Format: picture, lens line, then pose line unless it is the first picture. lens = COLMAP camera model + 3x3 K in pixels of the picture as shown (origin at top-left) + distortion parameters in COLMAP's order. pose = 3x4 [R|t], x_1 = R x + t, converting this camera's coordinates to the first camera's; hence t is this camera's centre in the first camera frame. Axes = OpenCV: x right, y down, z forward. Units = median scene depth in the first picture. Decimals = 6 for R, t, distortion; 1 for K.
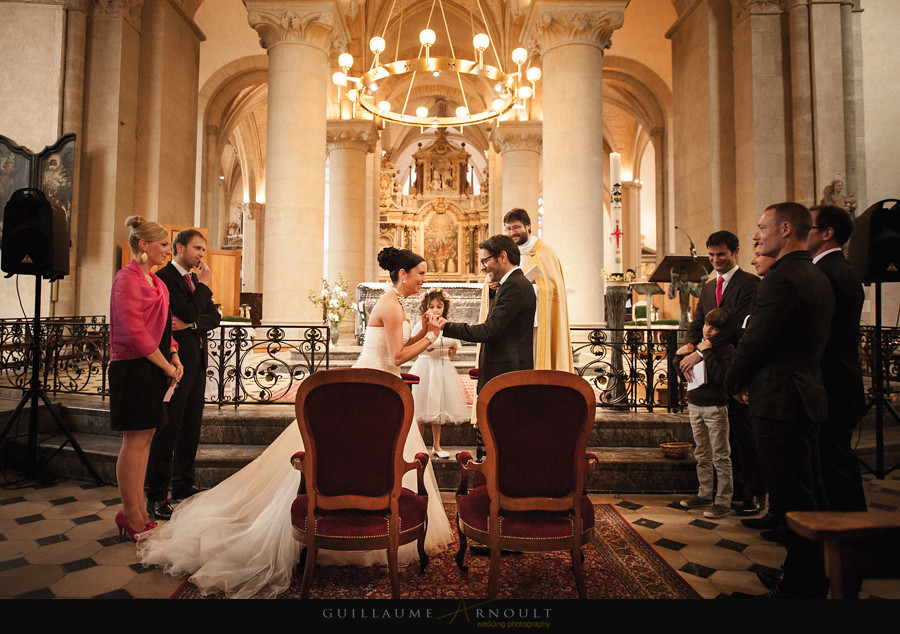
lens RADIAL K [[601.9, 0, 427.4], [0, 601.9, 288.1], [0, 0, 1]] dist [-0.000483, 0.001280]
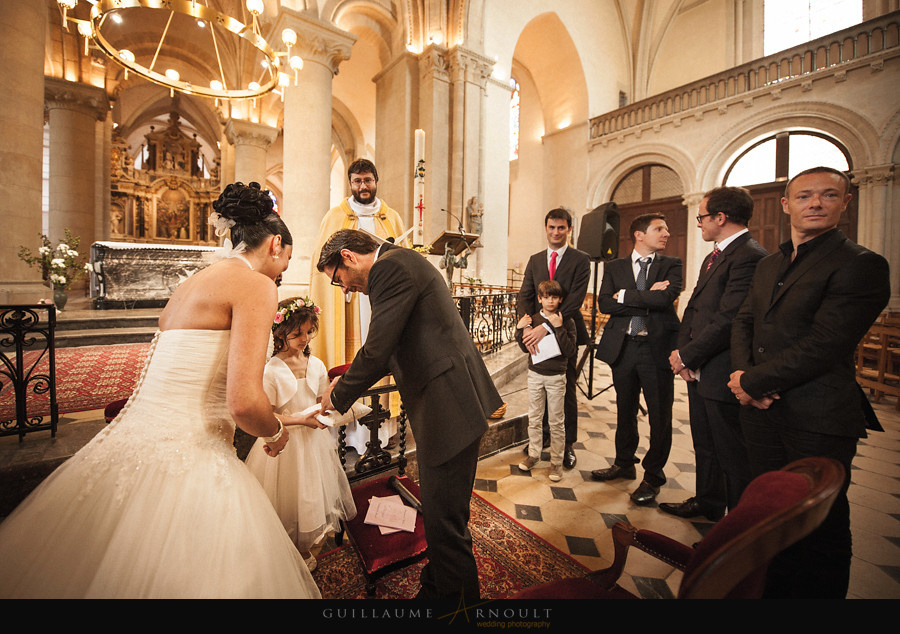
lens RADIAL K [[378.8, 0, 422.2], [0, 378.8, 286.1], [0, 0, 1]] dist [-0.021301, -0.000450]
pose [[0.810766, -0.006985, 0.585329, -0.034814], [-0.038884, 0.997078, 0.065759, 0.002062], [-0.584077, -0.076076, 0.808125, 0.208827]]
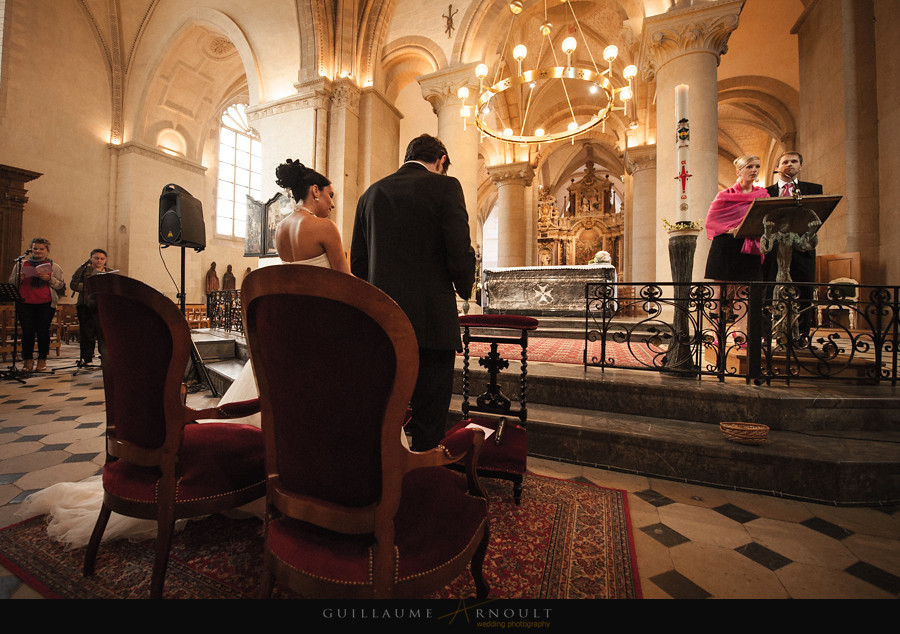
lens RADIAL K [[376.9, 0, 425.6], [0, 376.9, 304.8], [0, 0, 1]] dist [-0.021176, -0.000385]
pose [[0.910624, 0.006642, -0.413183, 0.093084], [0.009000, 0.999315, 0.035900, 0.034198], [0.413138, -0.036410, 0.909940, 0.161833]]
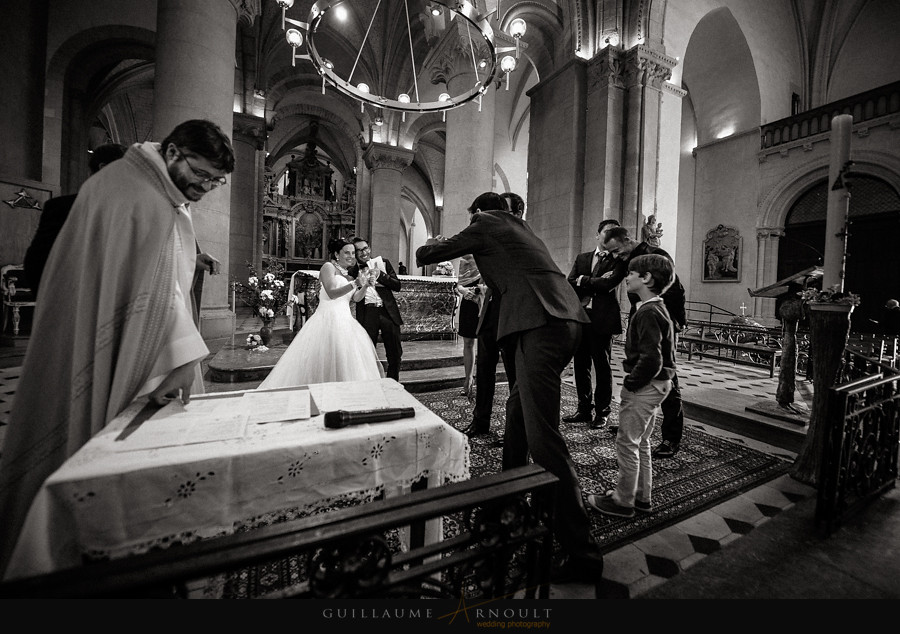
lens RADIAL K [[357.4, 0, 447.9], [0, 357.4, 299.0], [0, 0, 1]] dist [-0.020115, -0.000887]
pose [[0.895537, 0.014590, 0.444748, -0.121938], [-0.049408, 0.996543, 0.066795, -0.009599], [-0.442235, -0.081792, 0.893162, 0.391525]]
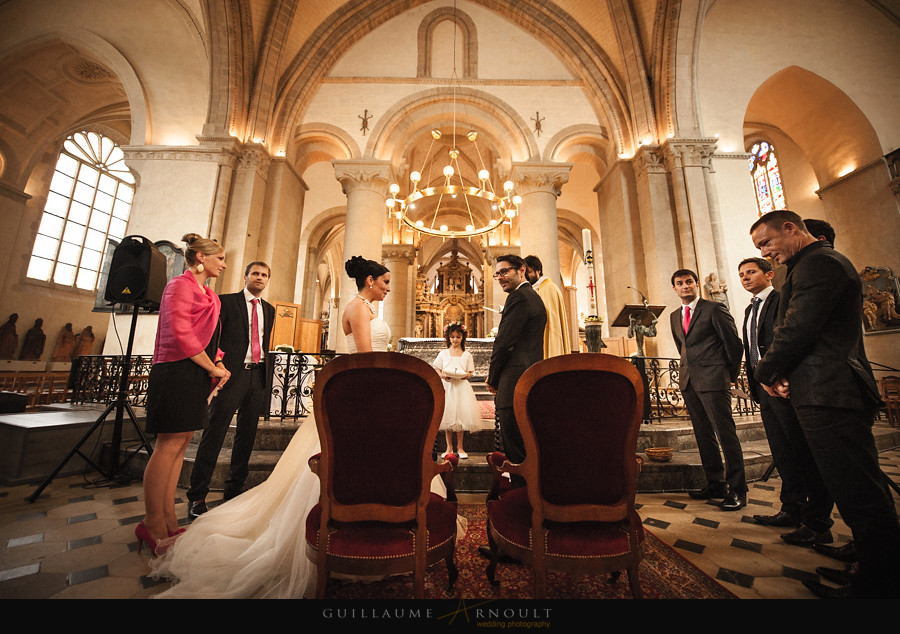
lens RADIAL K [[363.2, 0, 451.3], [0, 363.2, 301.2], [0, 0, 1]] dist [-0.013815, -0.004487]
pose [[0.999831, 0.004880, 0.017721, -0.005176], [-0.002140, 0.988464, -0.151440, 0.030334], [-0.018256, 0.151376, 0.988308, 0.098903]]
